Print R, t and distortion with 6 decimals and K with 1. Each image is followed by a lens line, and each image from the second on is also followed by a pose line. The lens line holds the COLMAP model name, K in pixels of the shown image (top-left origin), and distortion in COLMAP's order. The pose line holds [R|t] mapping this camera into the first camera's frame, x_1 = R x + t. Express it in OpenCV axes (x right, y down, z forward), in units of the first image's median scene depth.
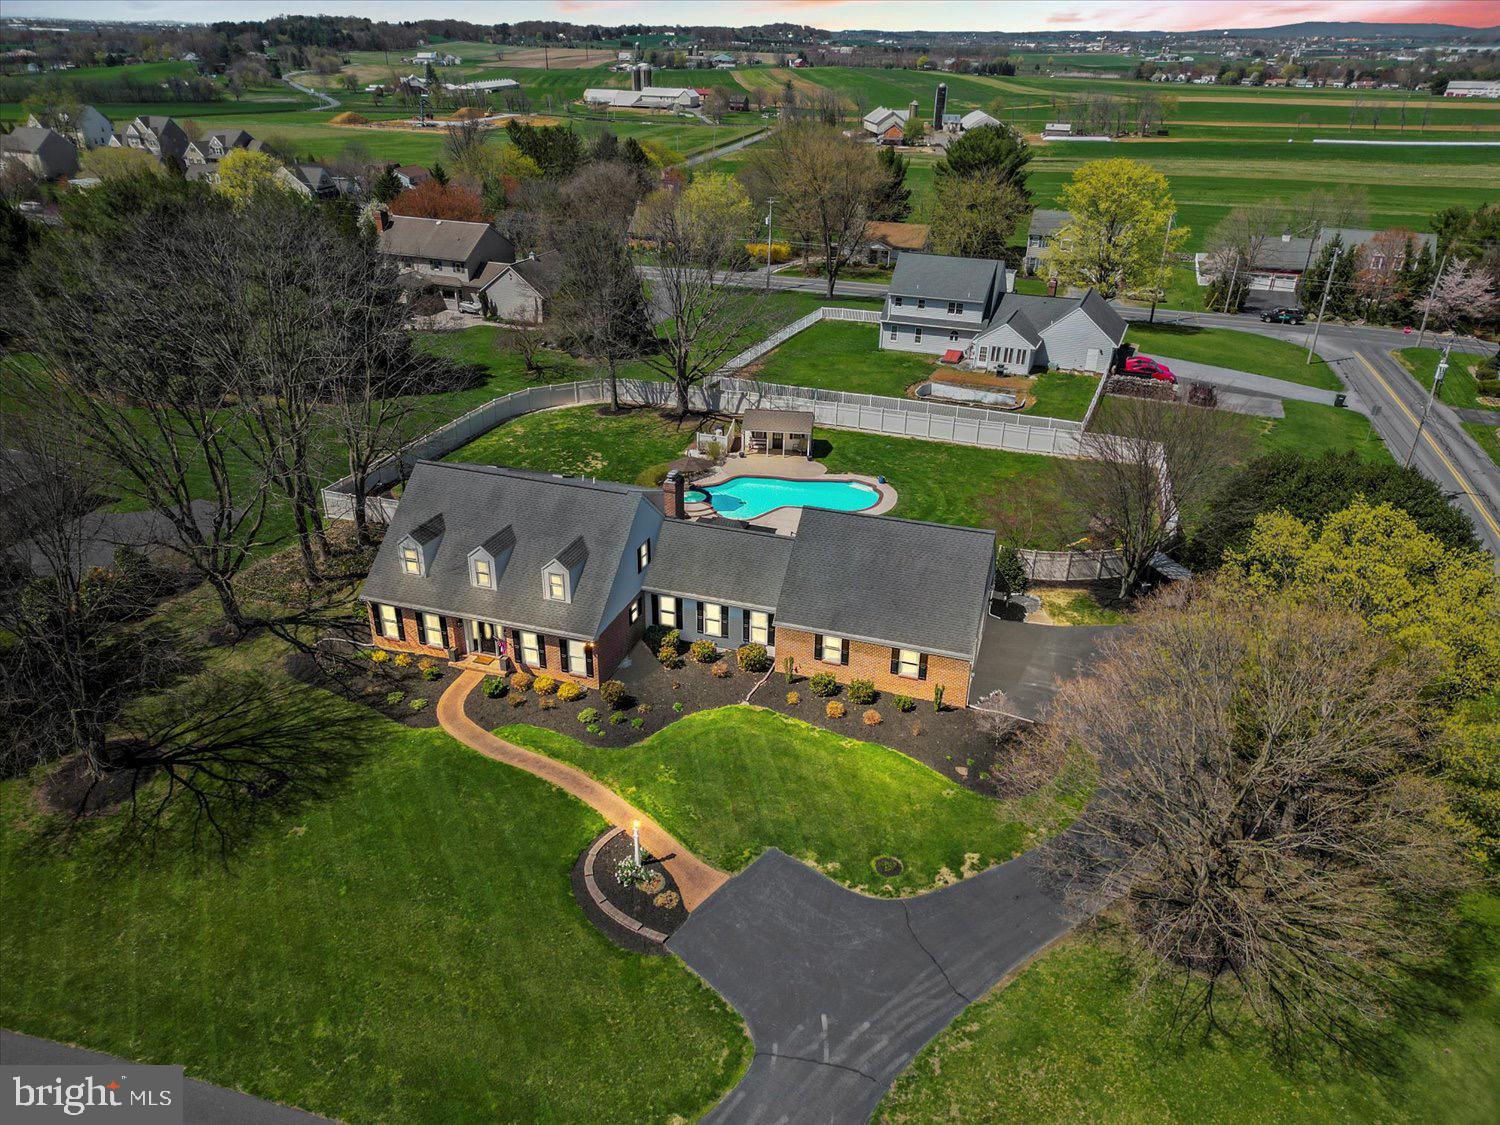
lens RADIAL K [[1070.8, 0, 754.8], [0, 1070.8, 560.2], [0, 0, 1]] dist [0.030391, -0.009767]
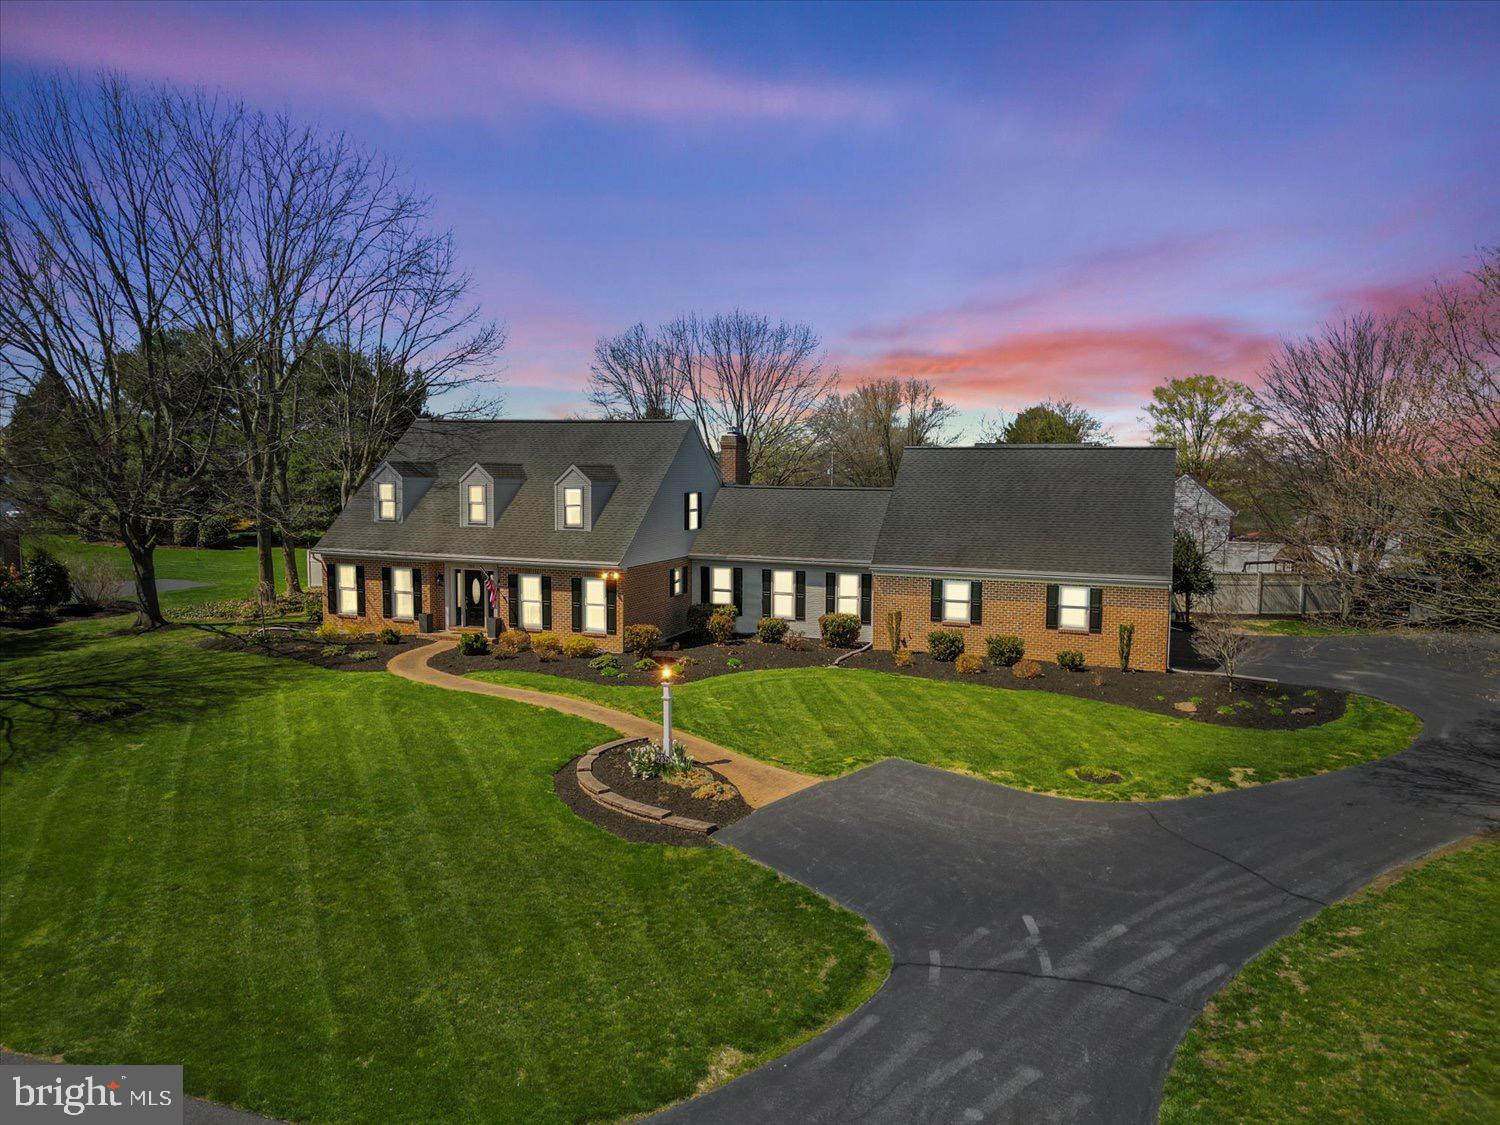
lens RADIAL K [[1070.8, 0, 746.2], [0, 1070.8, 570.3], [0, 0, 1]] dist [0.030391, -0.009767]
pose [[0.998531, 0.001757, -0.054146, -0.034292], [-0.021510, 0.930174, -0.366487, 0.408576], [0.049721, 0.367114, 0.928846, 0.423528]]
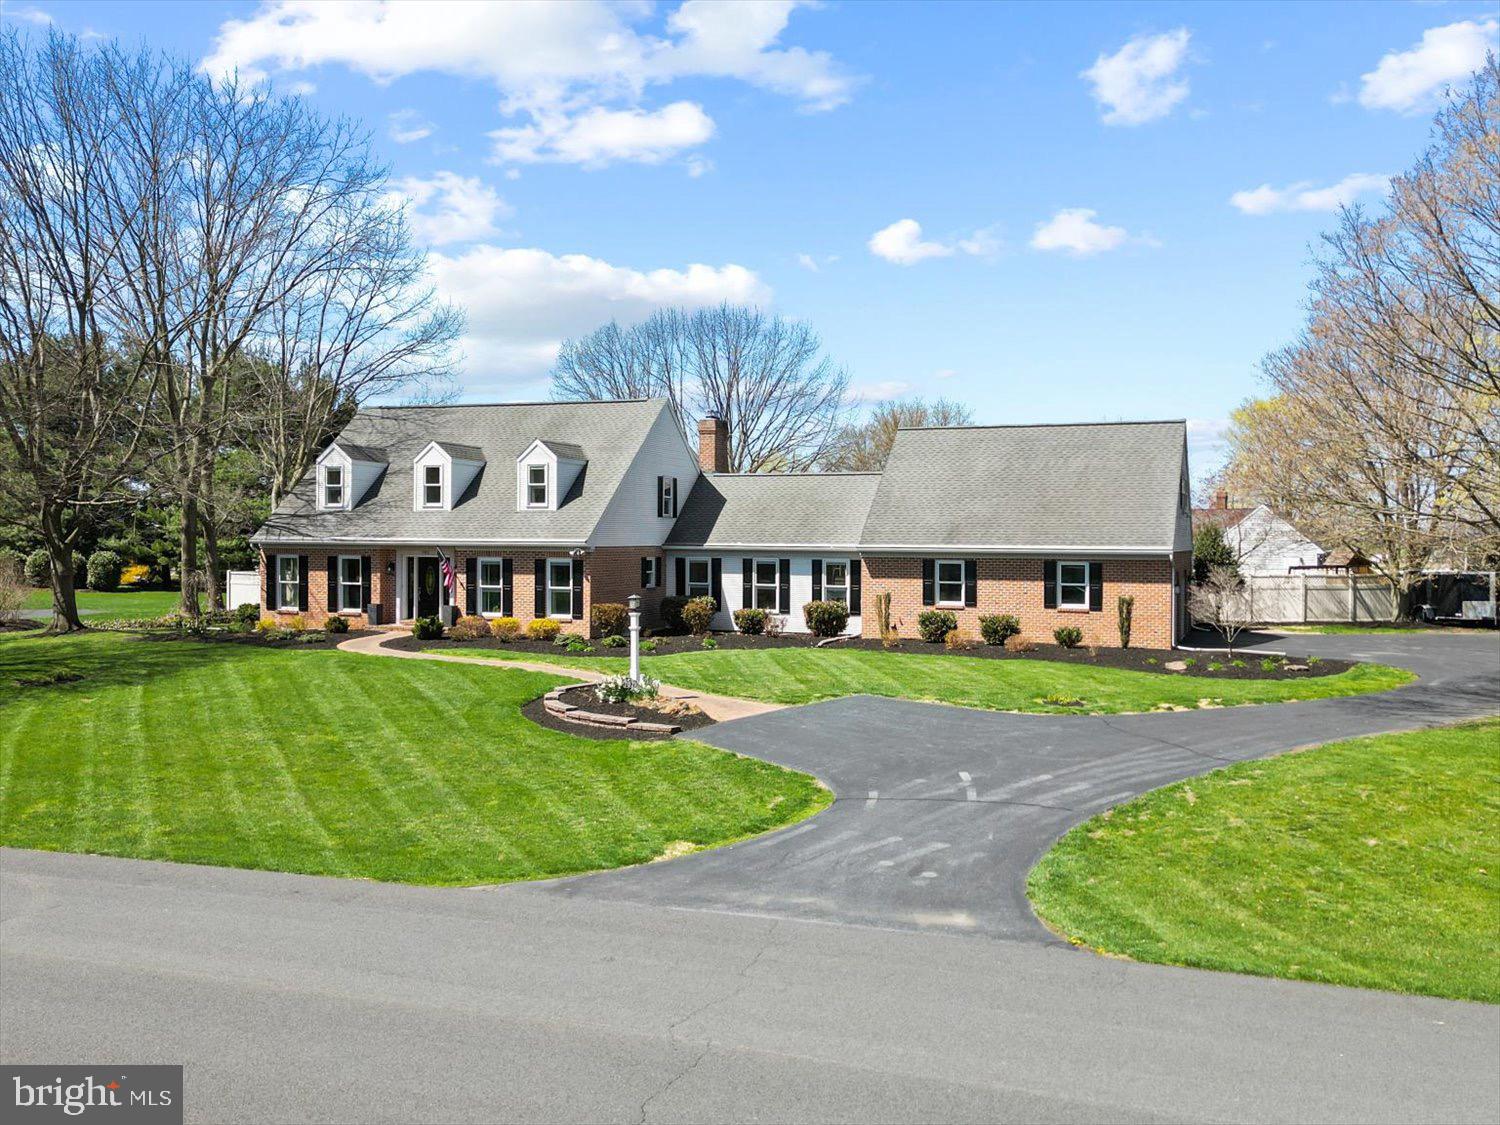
lens RADIAL K [[1405.4, 0, 745.1], [0, 1405.4, 558.7], [0, 0, 1]] dist [0.033400, 0.000000]
pose [[0.998319, -0.005388, -0.057701, -0.003109], [-0.021068, 0.893804, -0.447963, 0.573196], [0.053987, 0.448426, 0.892188, 0.286923]]
